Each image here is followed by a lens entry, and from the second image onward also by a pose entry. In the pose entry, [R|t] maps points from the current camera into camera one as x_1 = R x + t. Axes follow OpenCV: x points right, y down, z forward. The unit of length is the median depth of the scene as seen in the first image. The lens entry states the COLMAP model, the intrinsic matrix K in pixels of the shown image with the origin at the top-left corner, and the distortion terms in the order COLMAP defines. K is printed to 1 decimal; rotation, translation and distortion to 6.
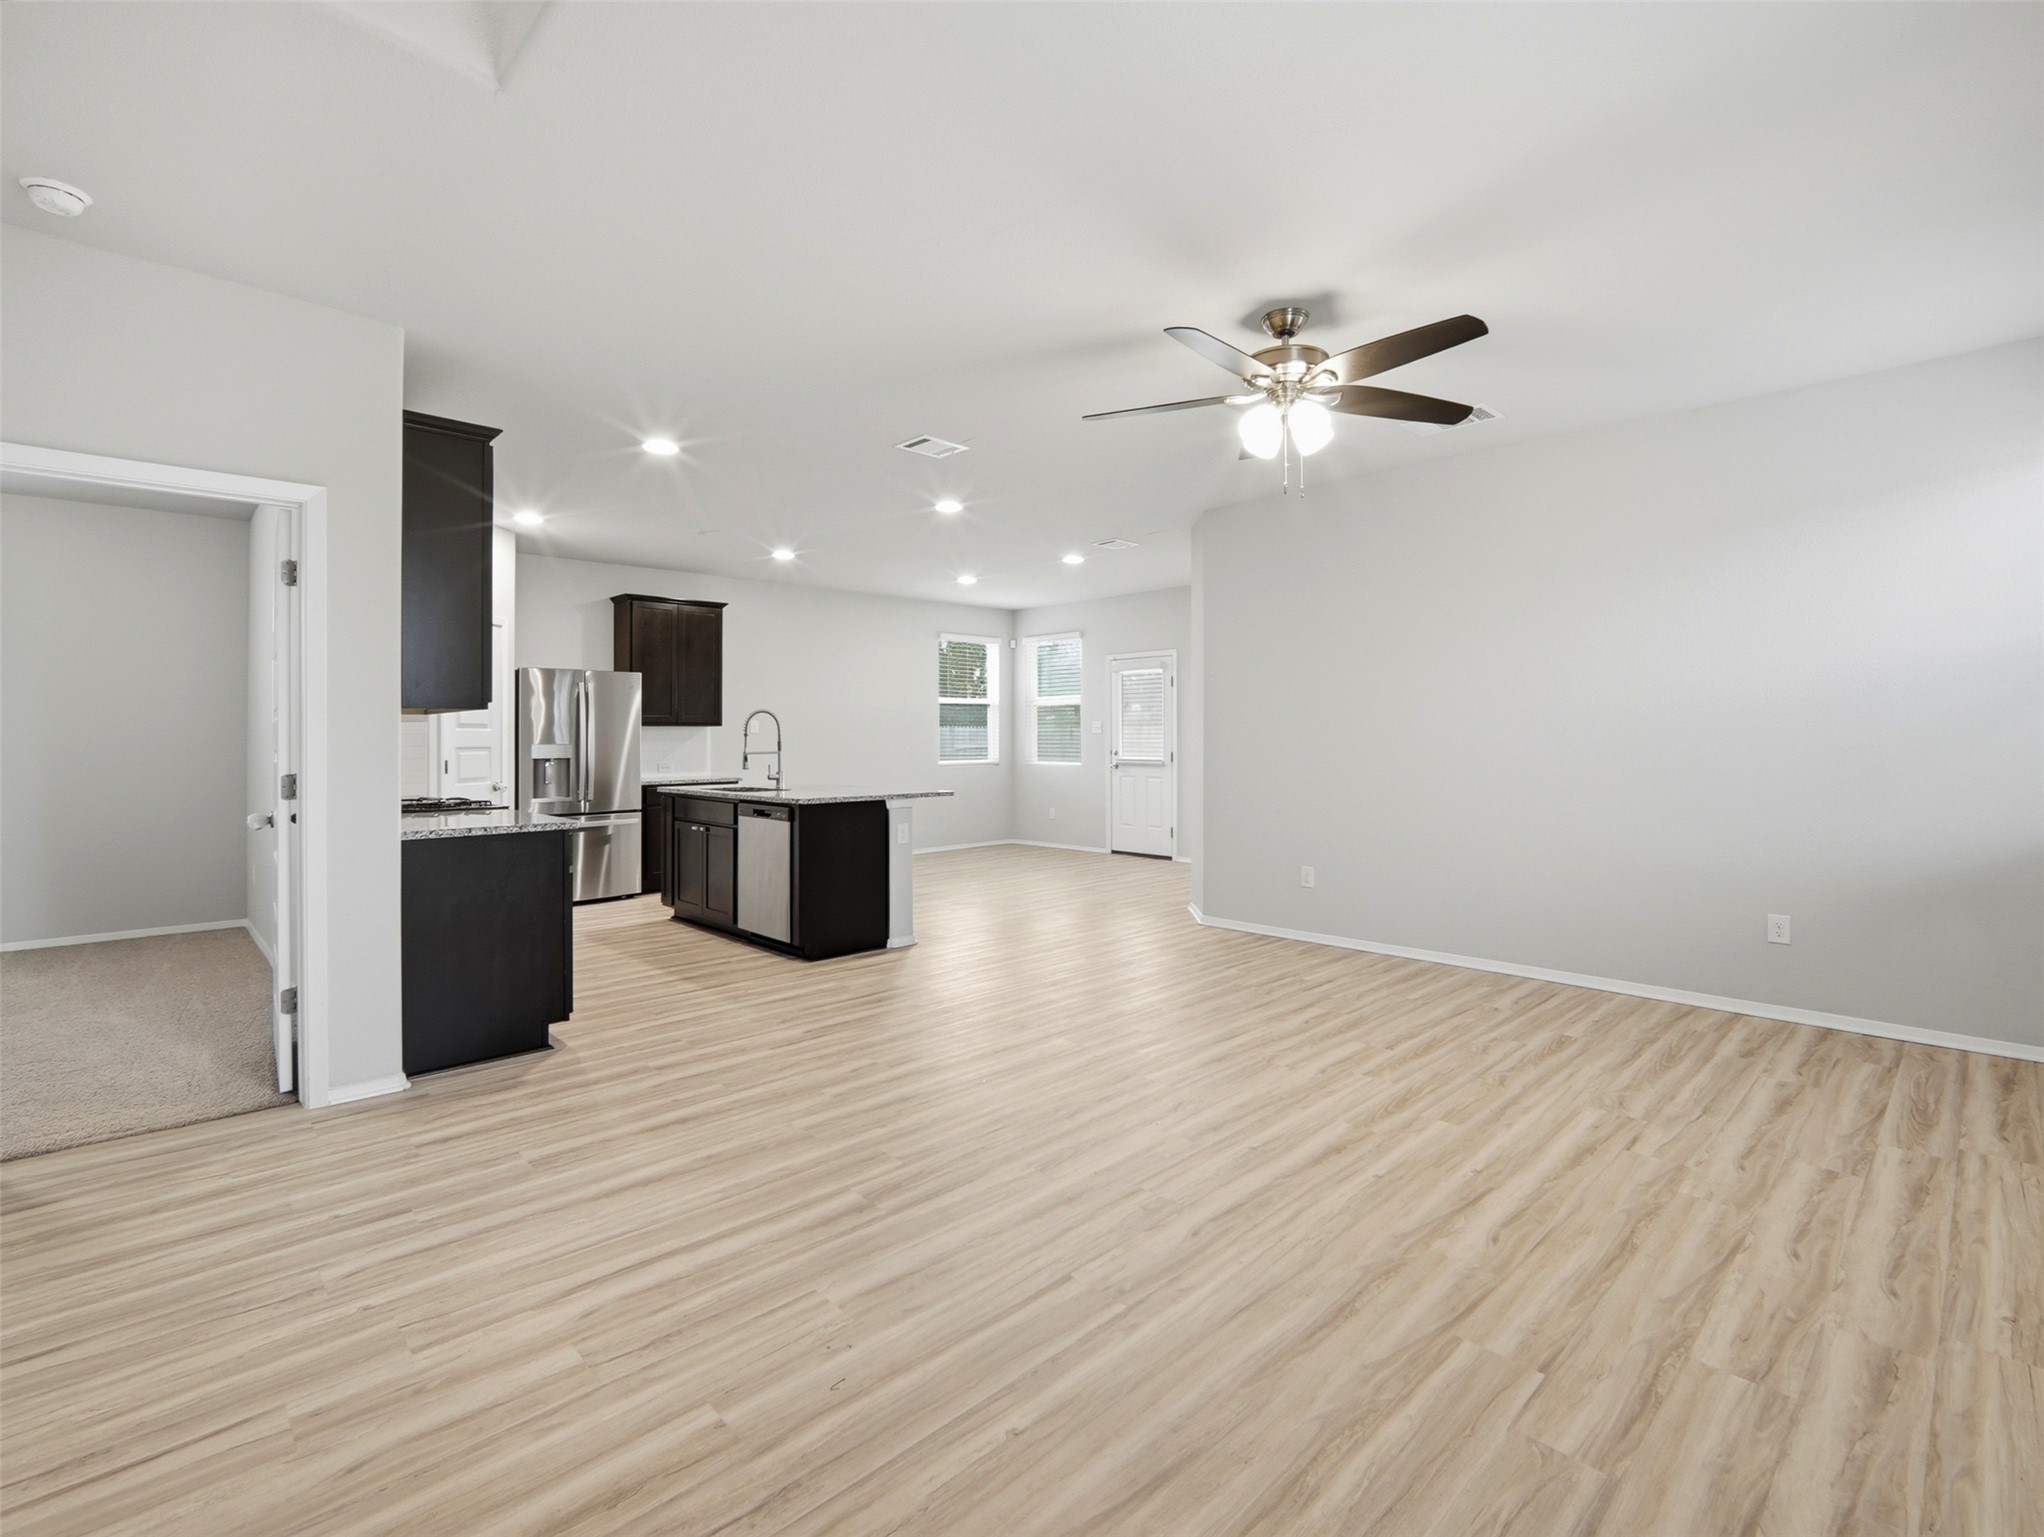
lens RADIAL K [[941.7, 0, 1014.9], [0, 941.7, 705.6], [0, 0, 1]] dist [-0.016902, 0.001504]
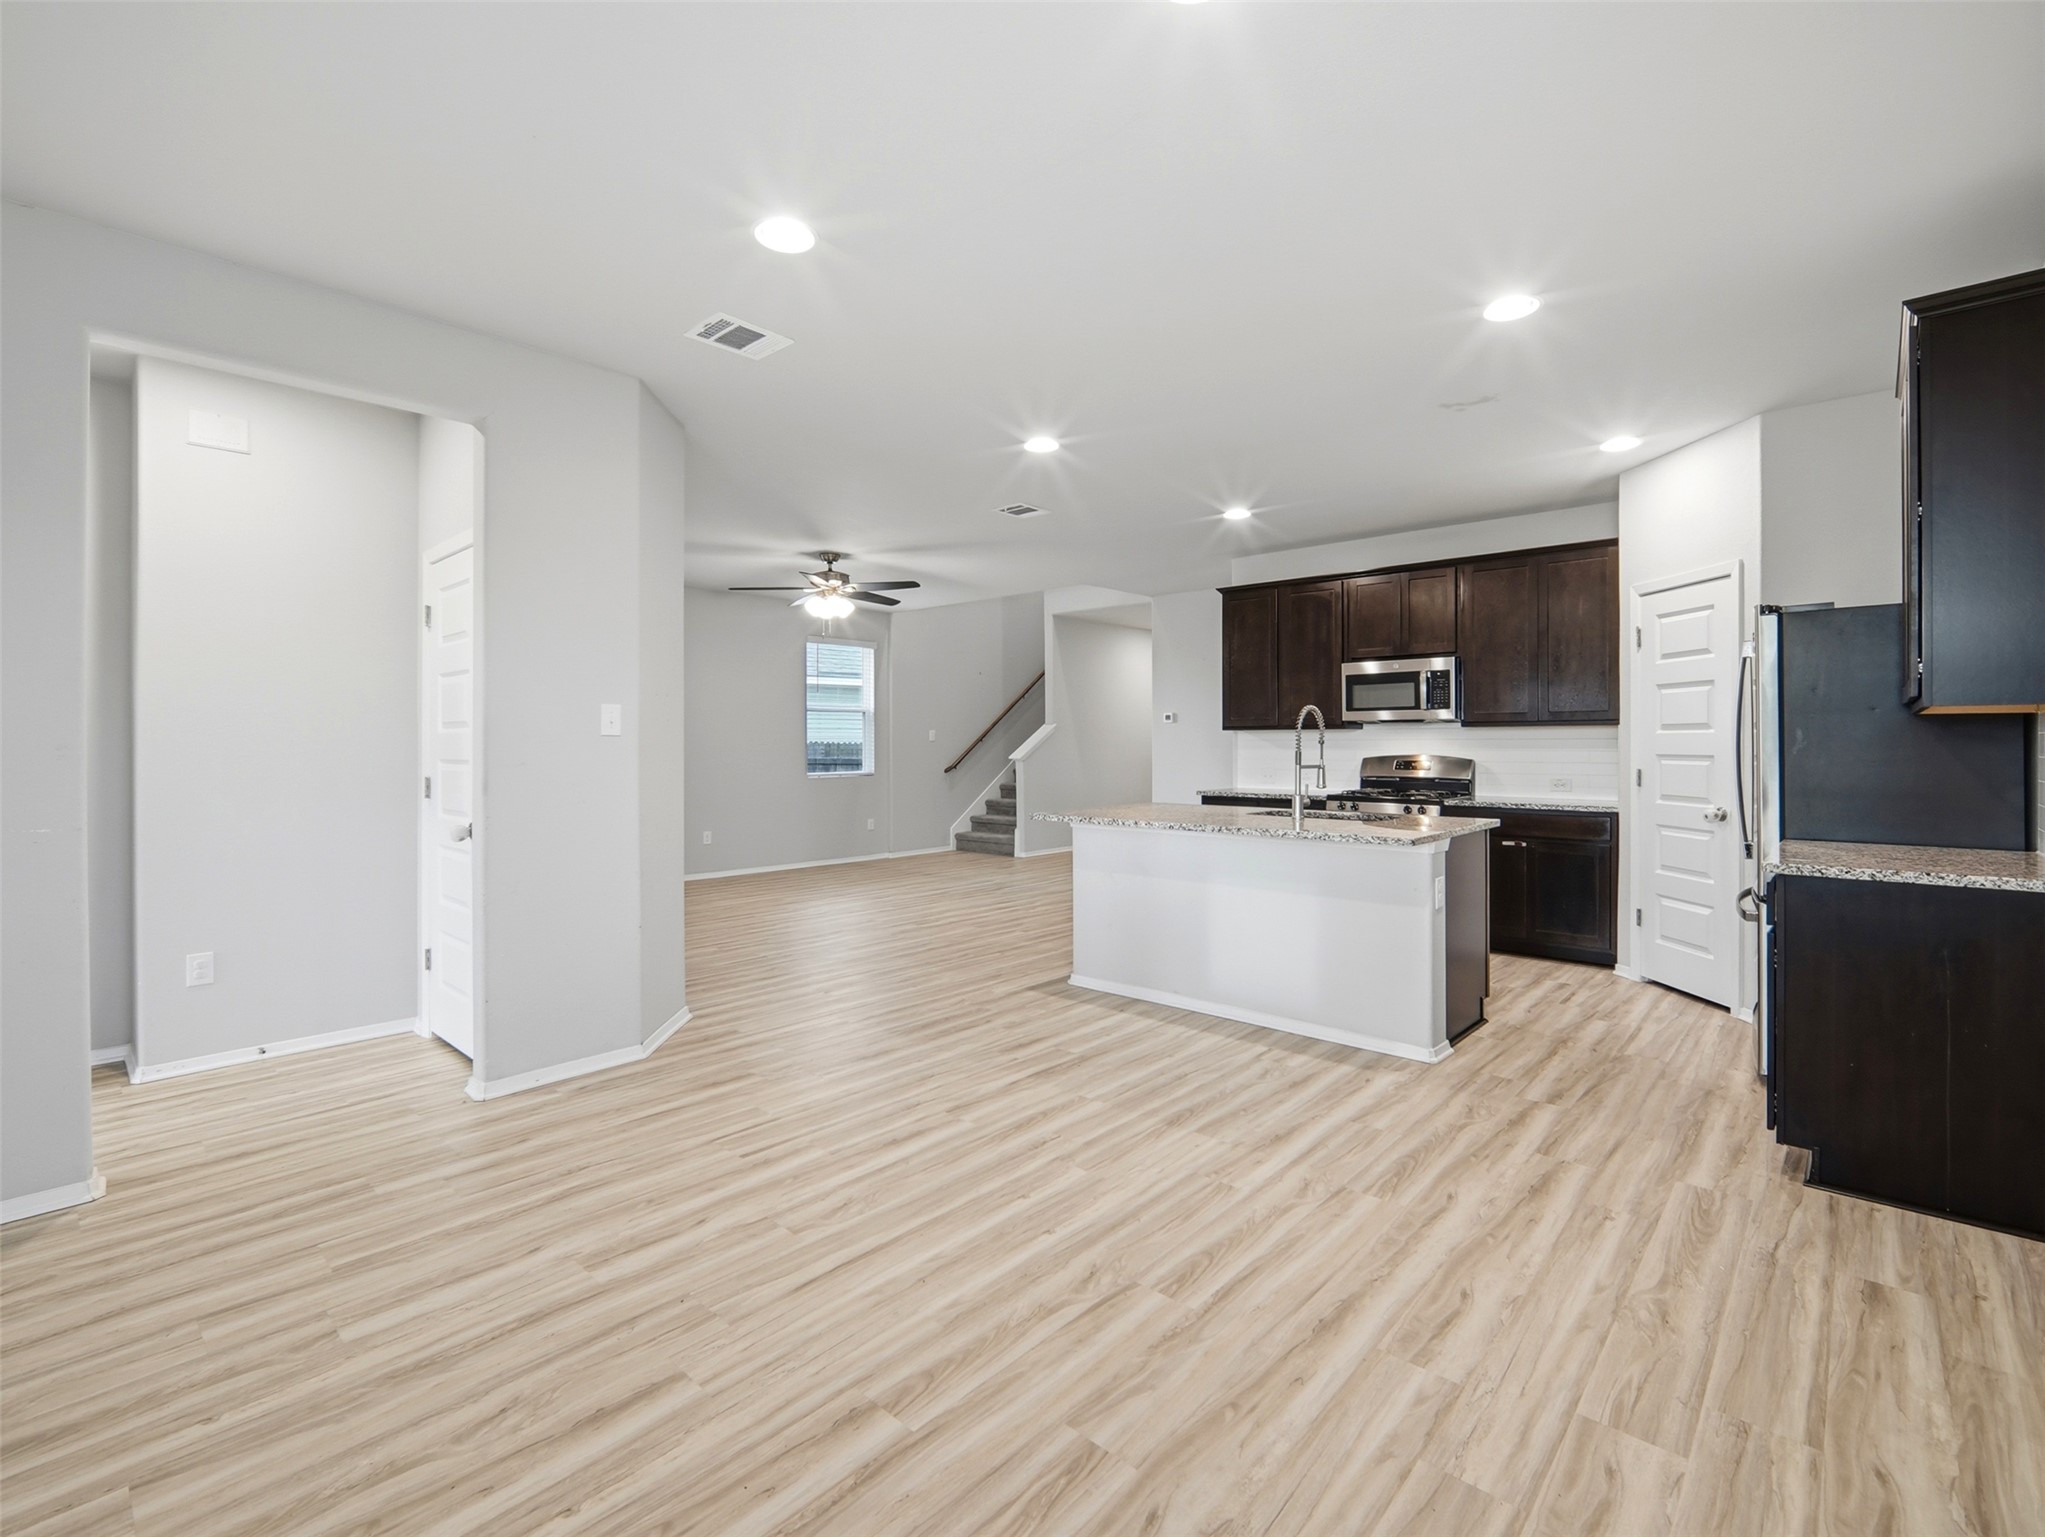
lens RADIAL K [[945.4, 0, 1040.2], [0, 945.4, 744.5], [0, 0, 1]] dist [-0.000993, 0.000388]
pose [[-0.995769, 0.006567, -0.091652, -0.000054], [0.009524, 0.999447, -0.031866, 0.112581], [0.091392, -0.032604, -0.995281, 3.548438]]
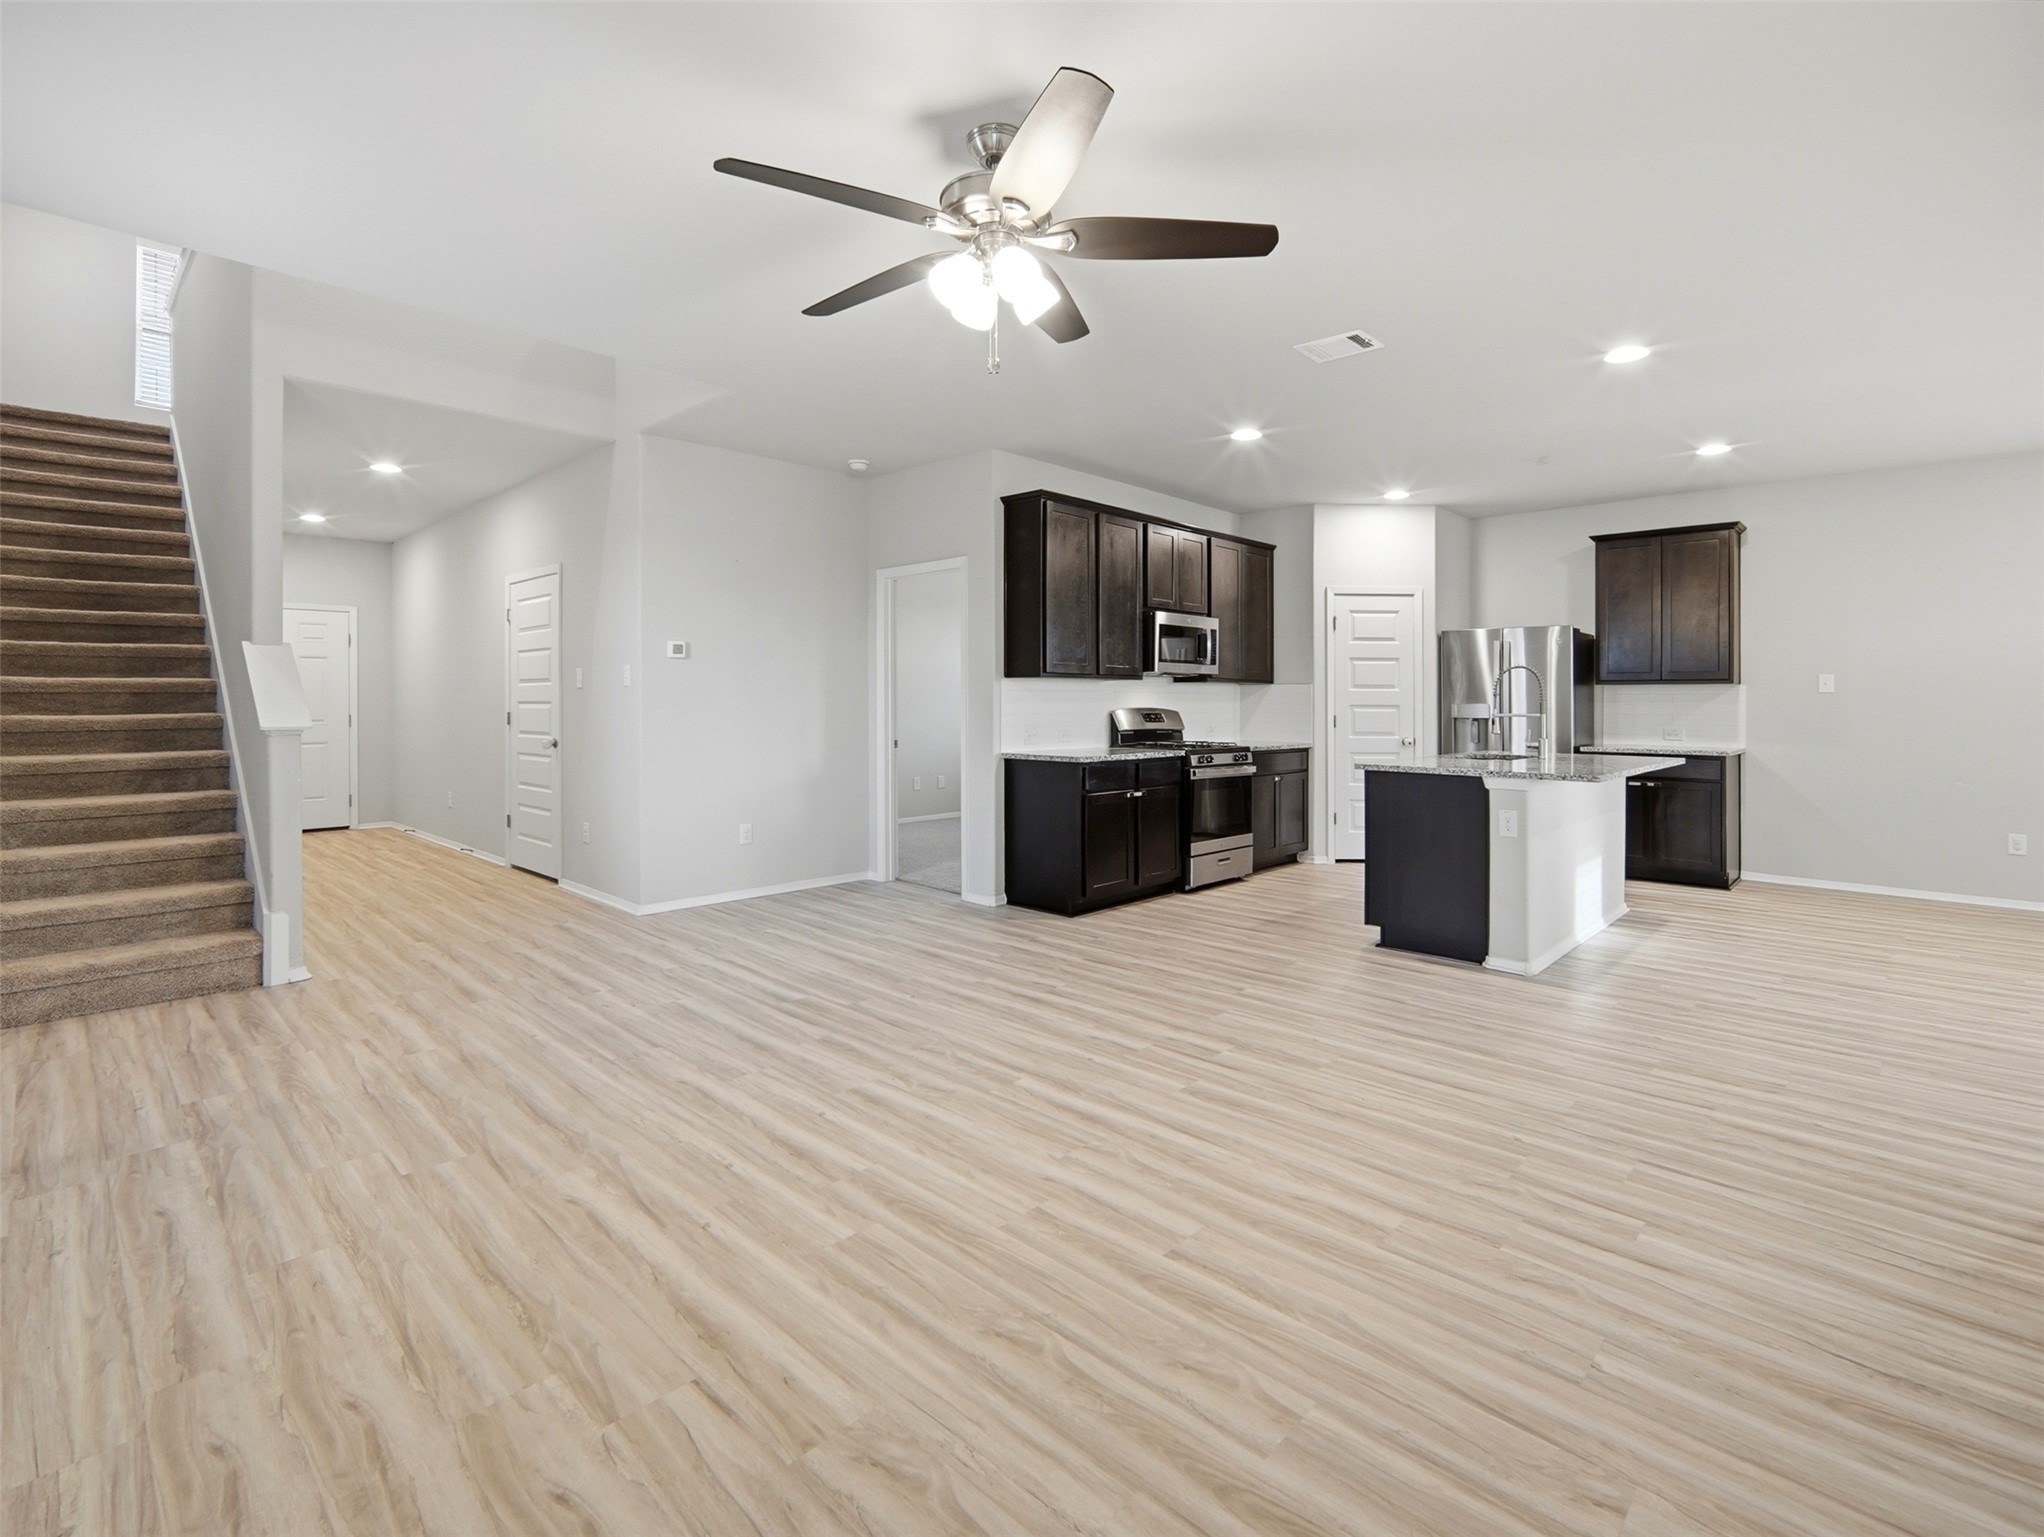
lens RADIAL K [[952.9, 0, 1035.8], [0, 952.9, 700.4], [0, 0, 1]] dist [-0.016398, 0.000559]
pose [[0.059016, 0.003094, -0.998252, 1.157723], [0.031257, 0.999499, 0.004945, 0.039622], [0.997768, -0.031494, 0.058890, 1.088116]]
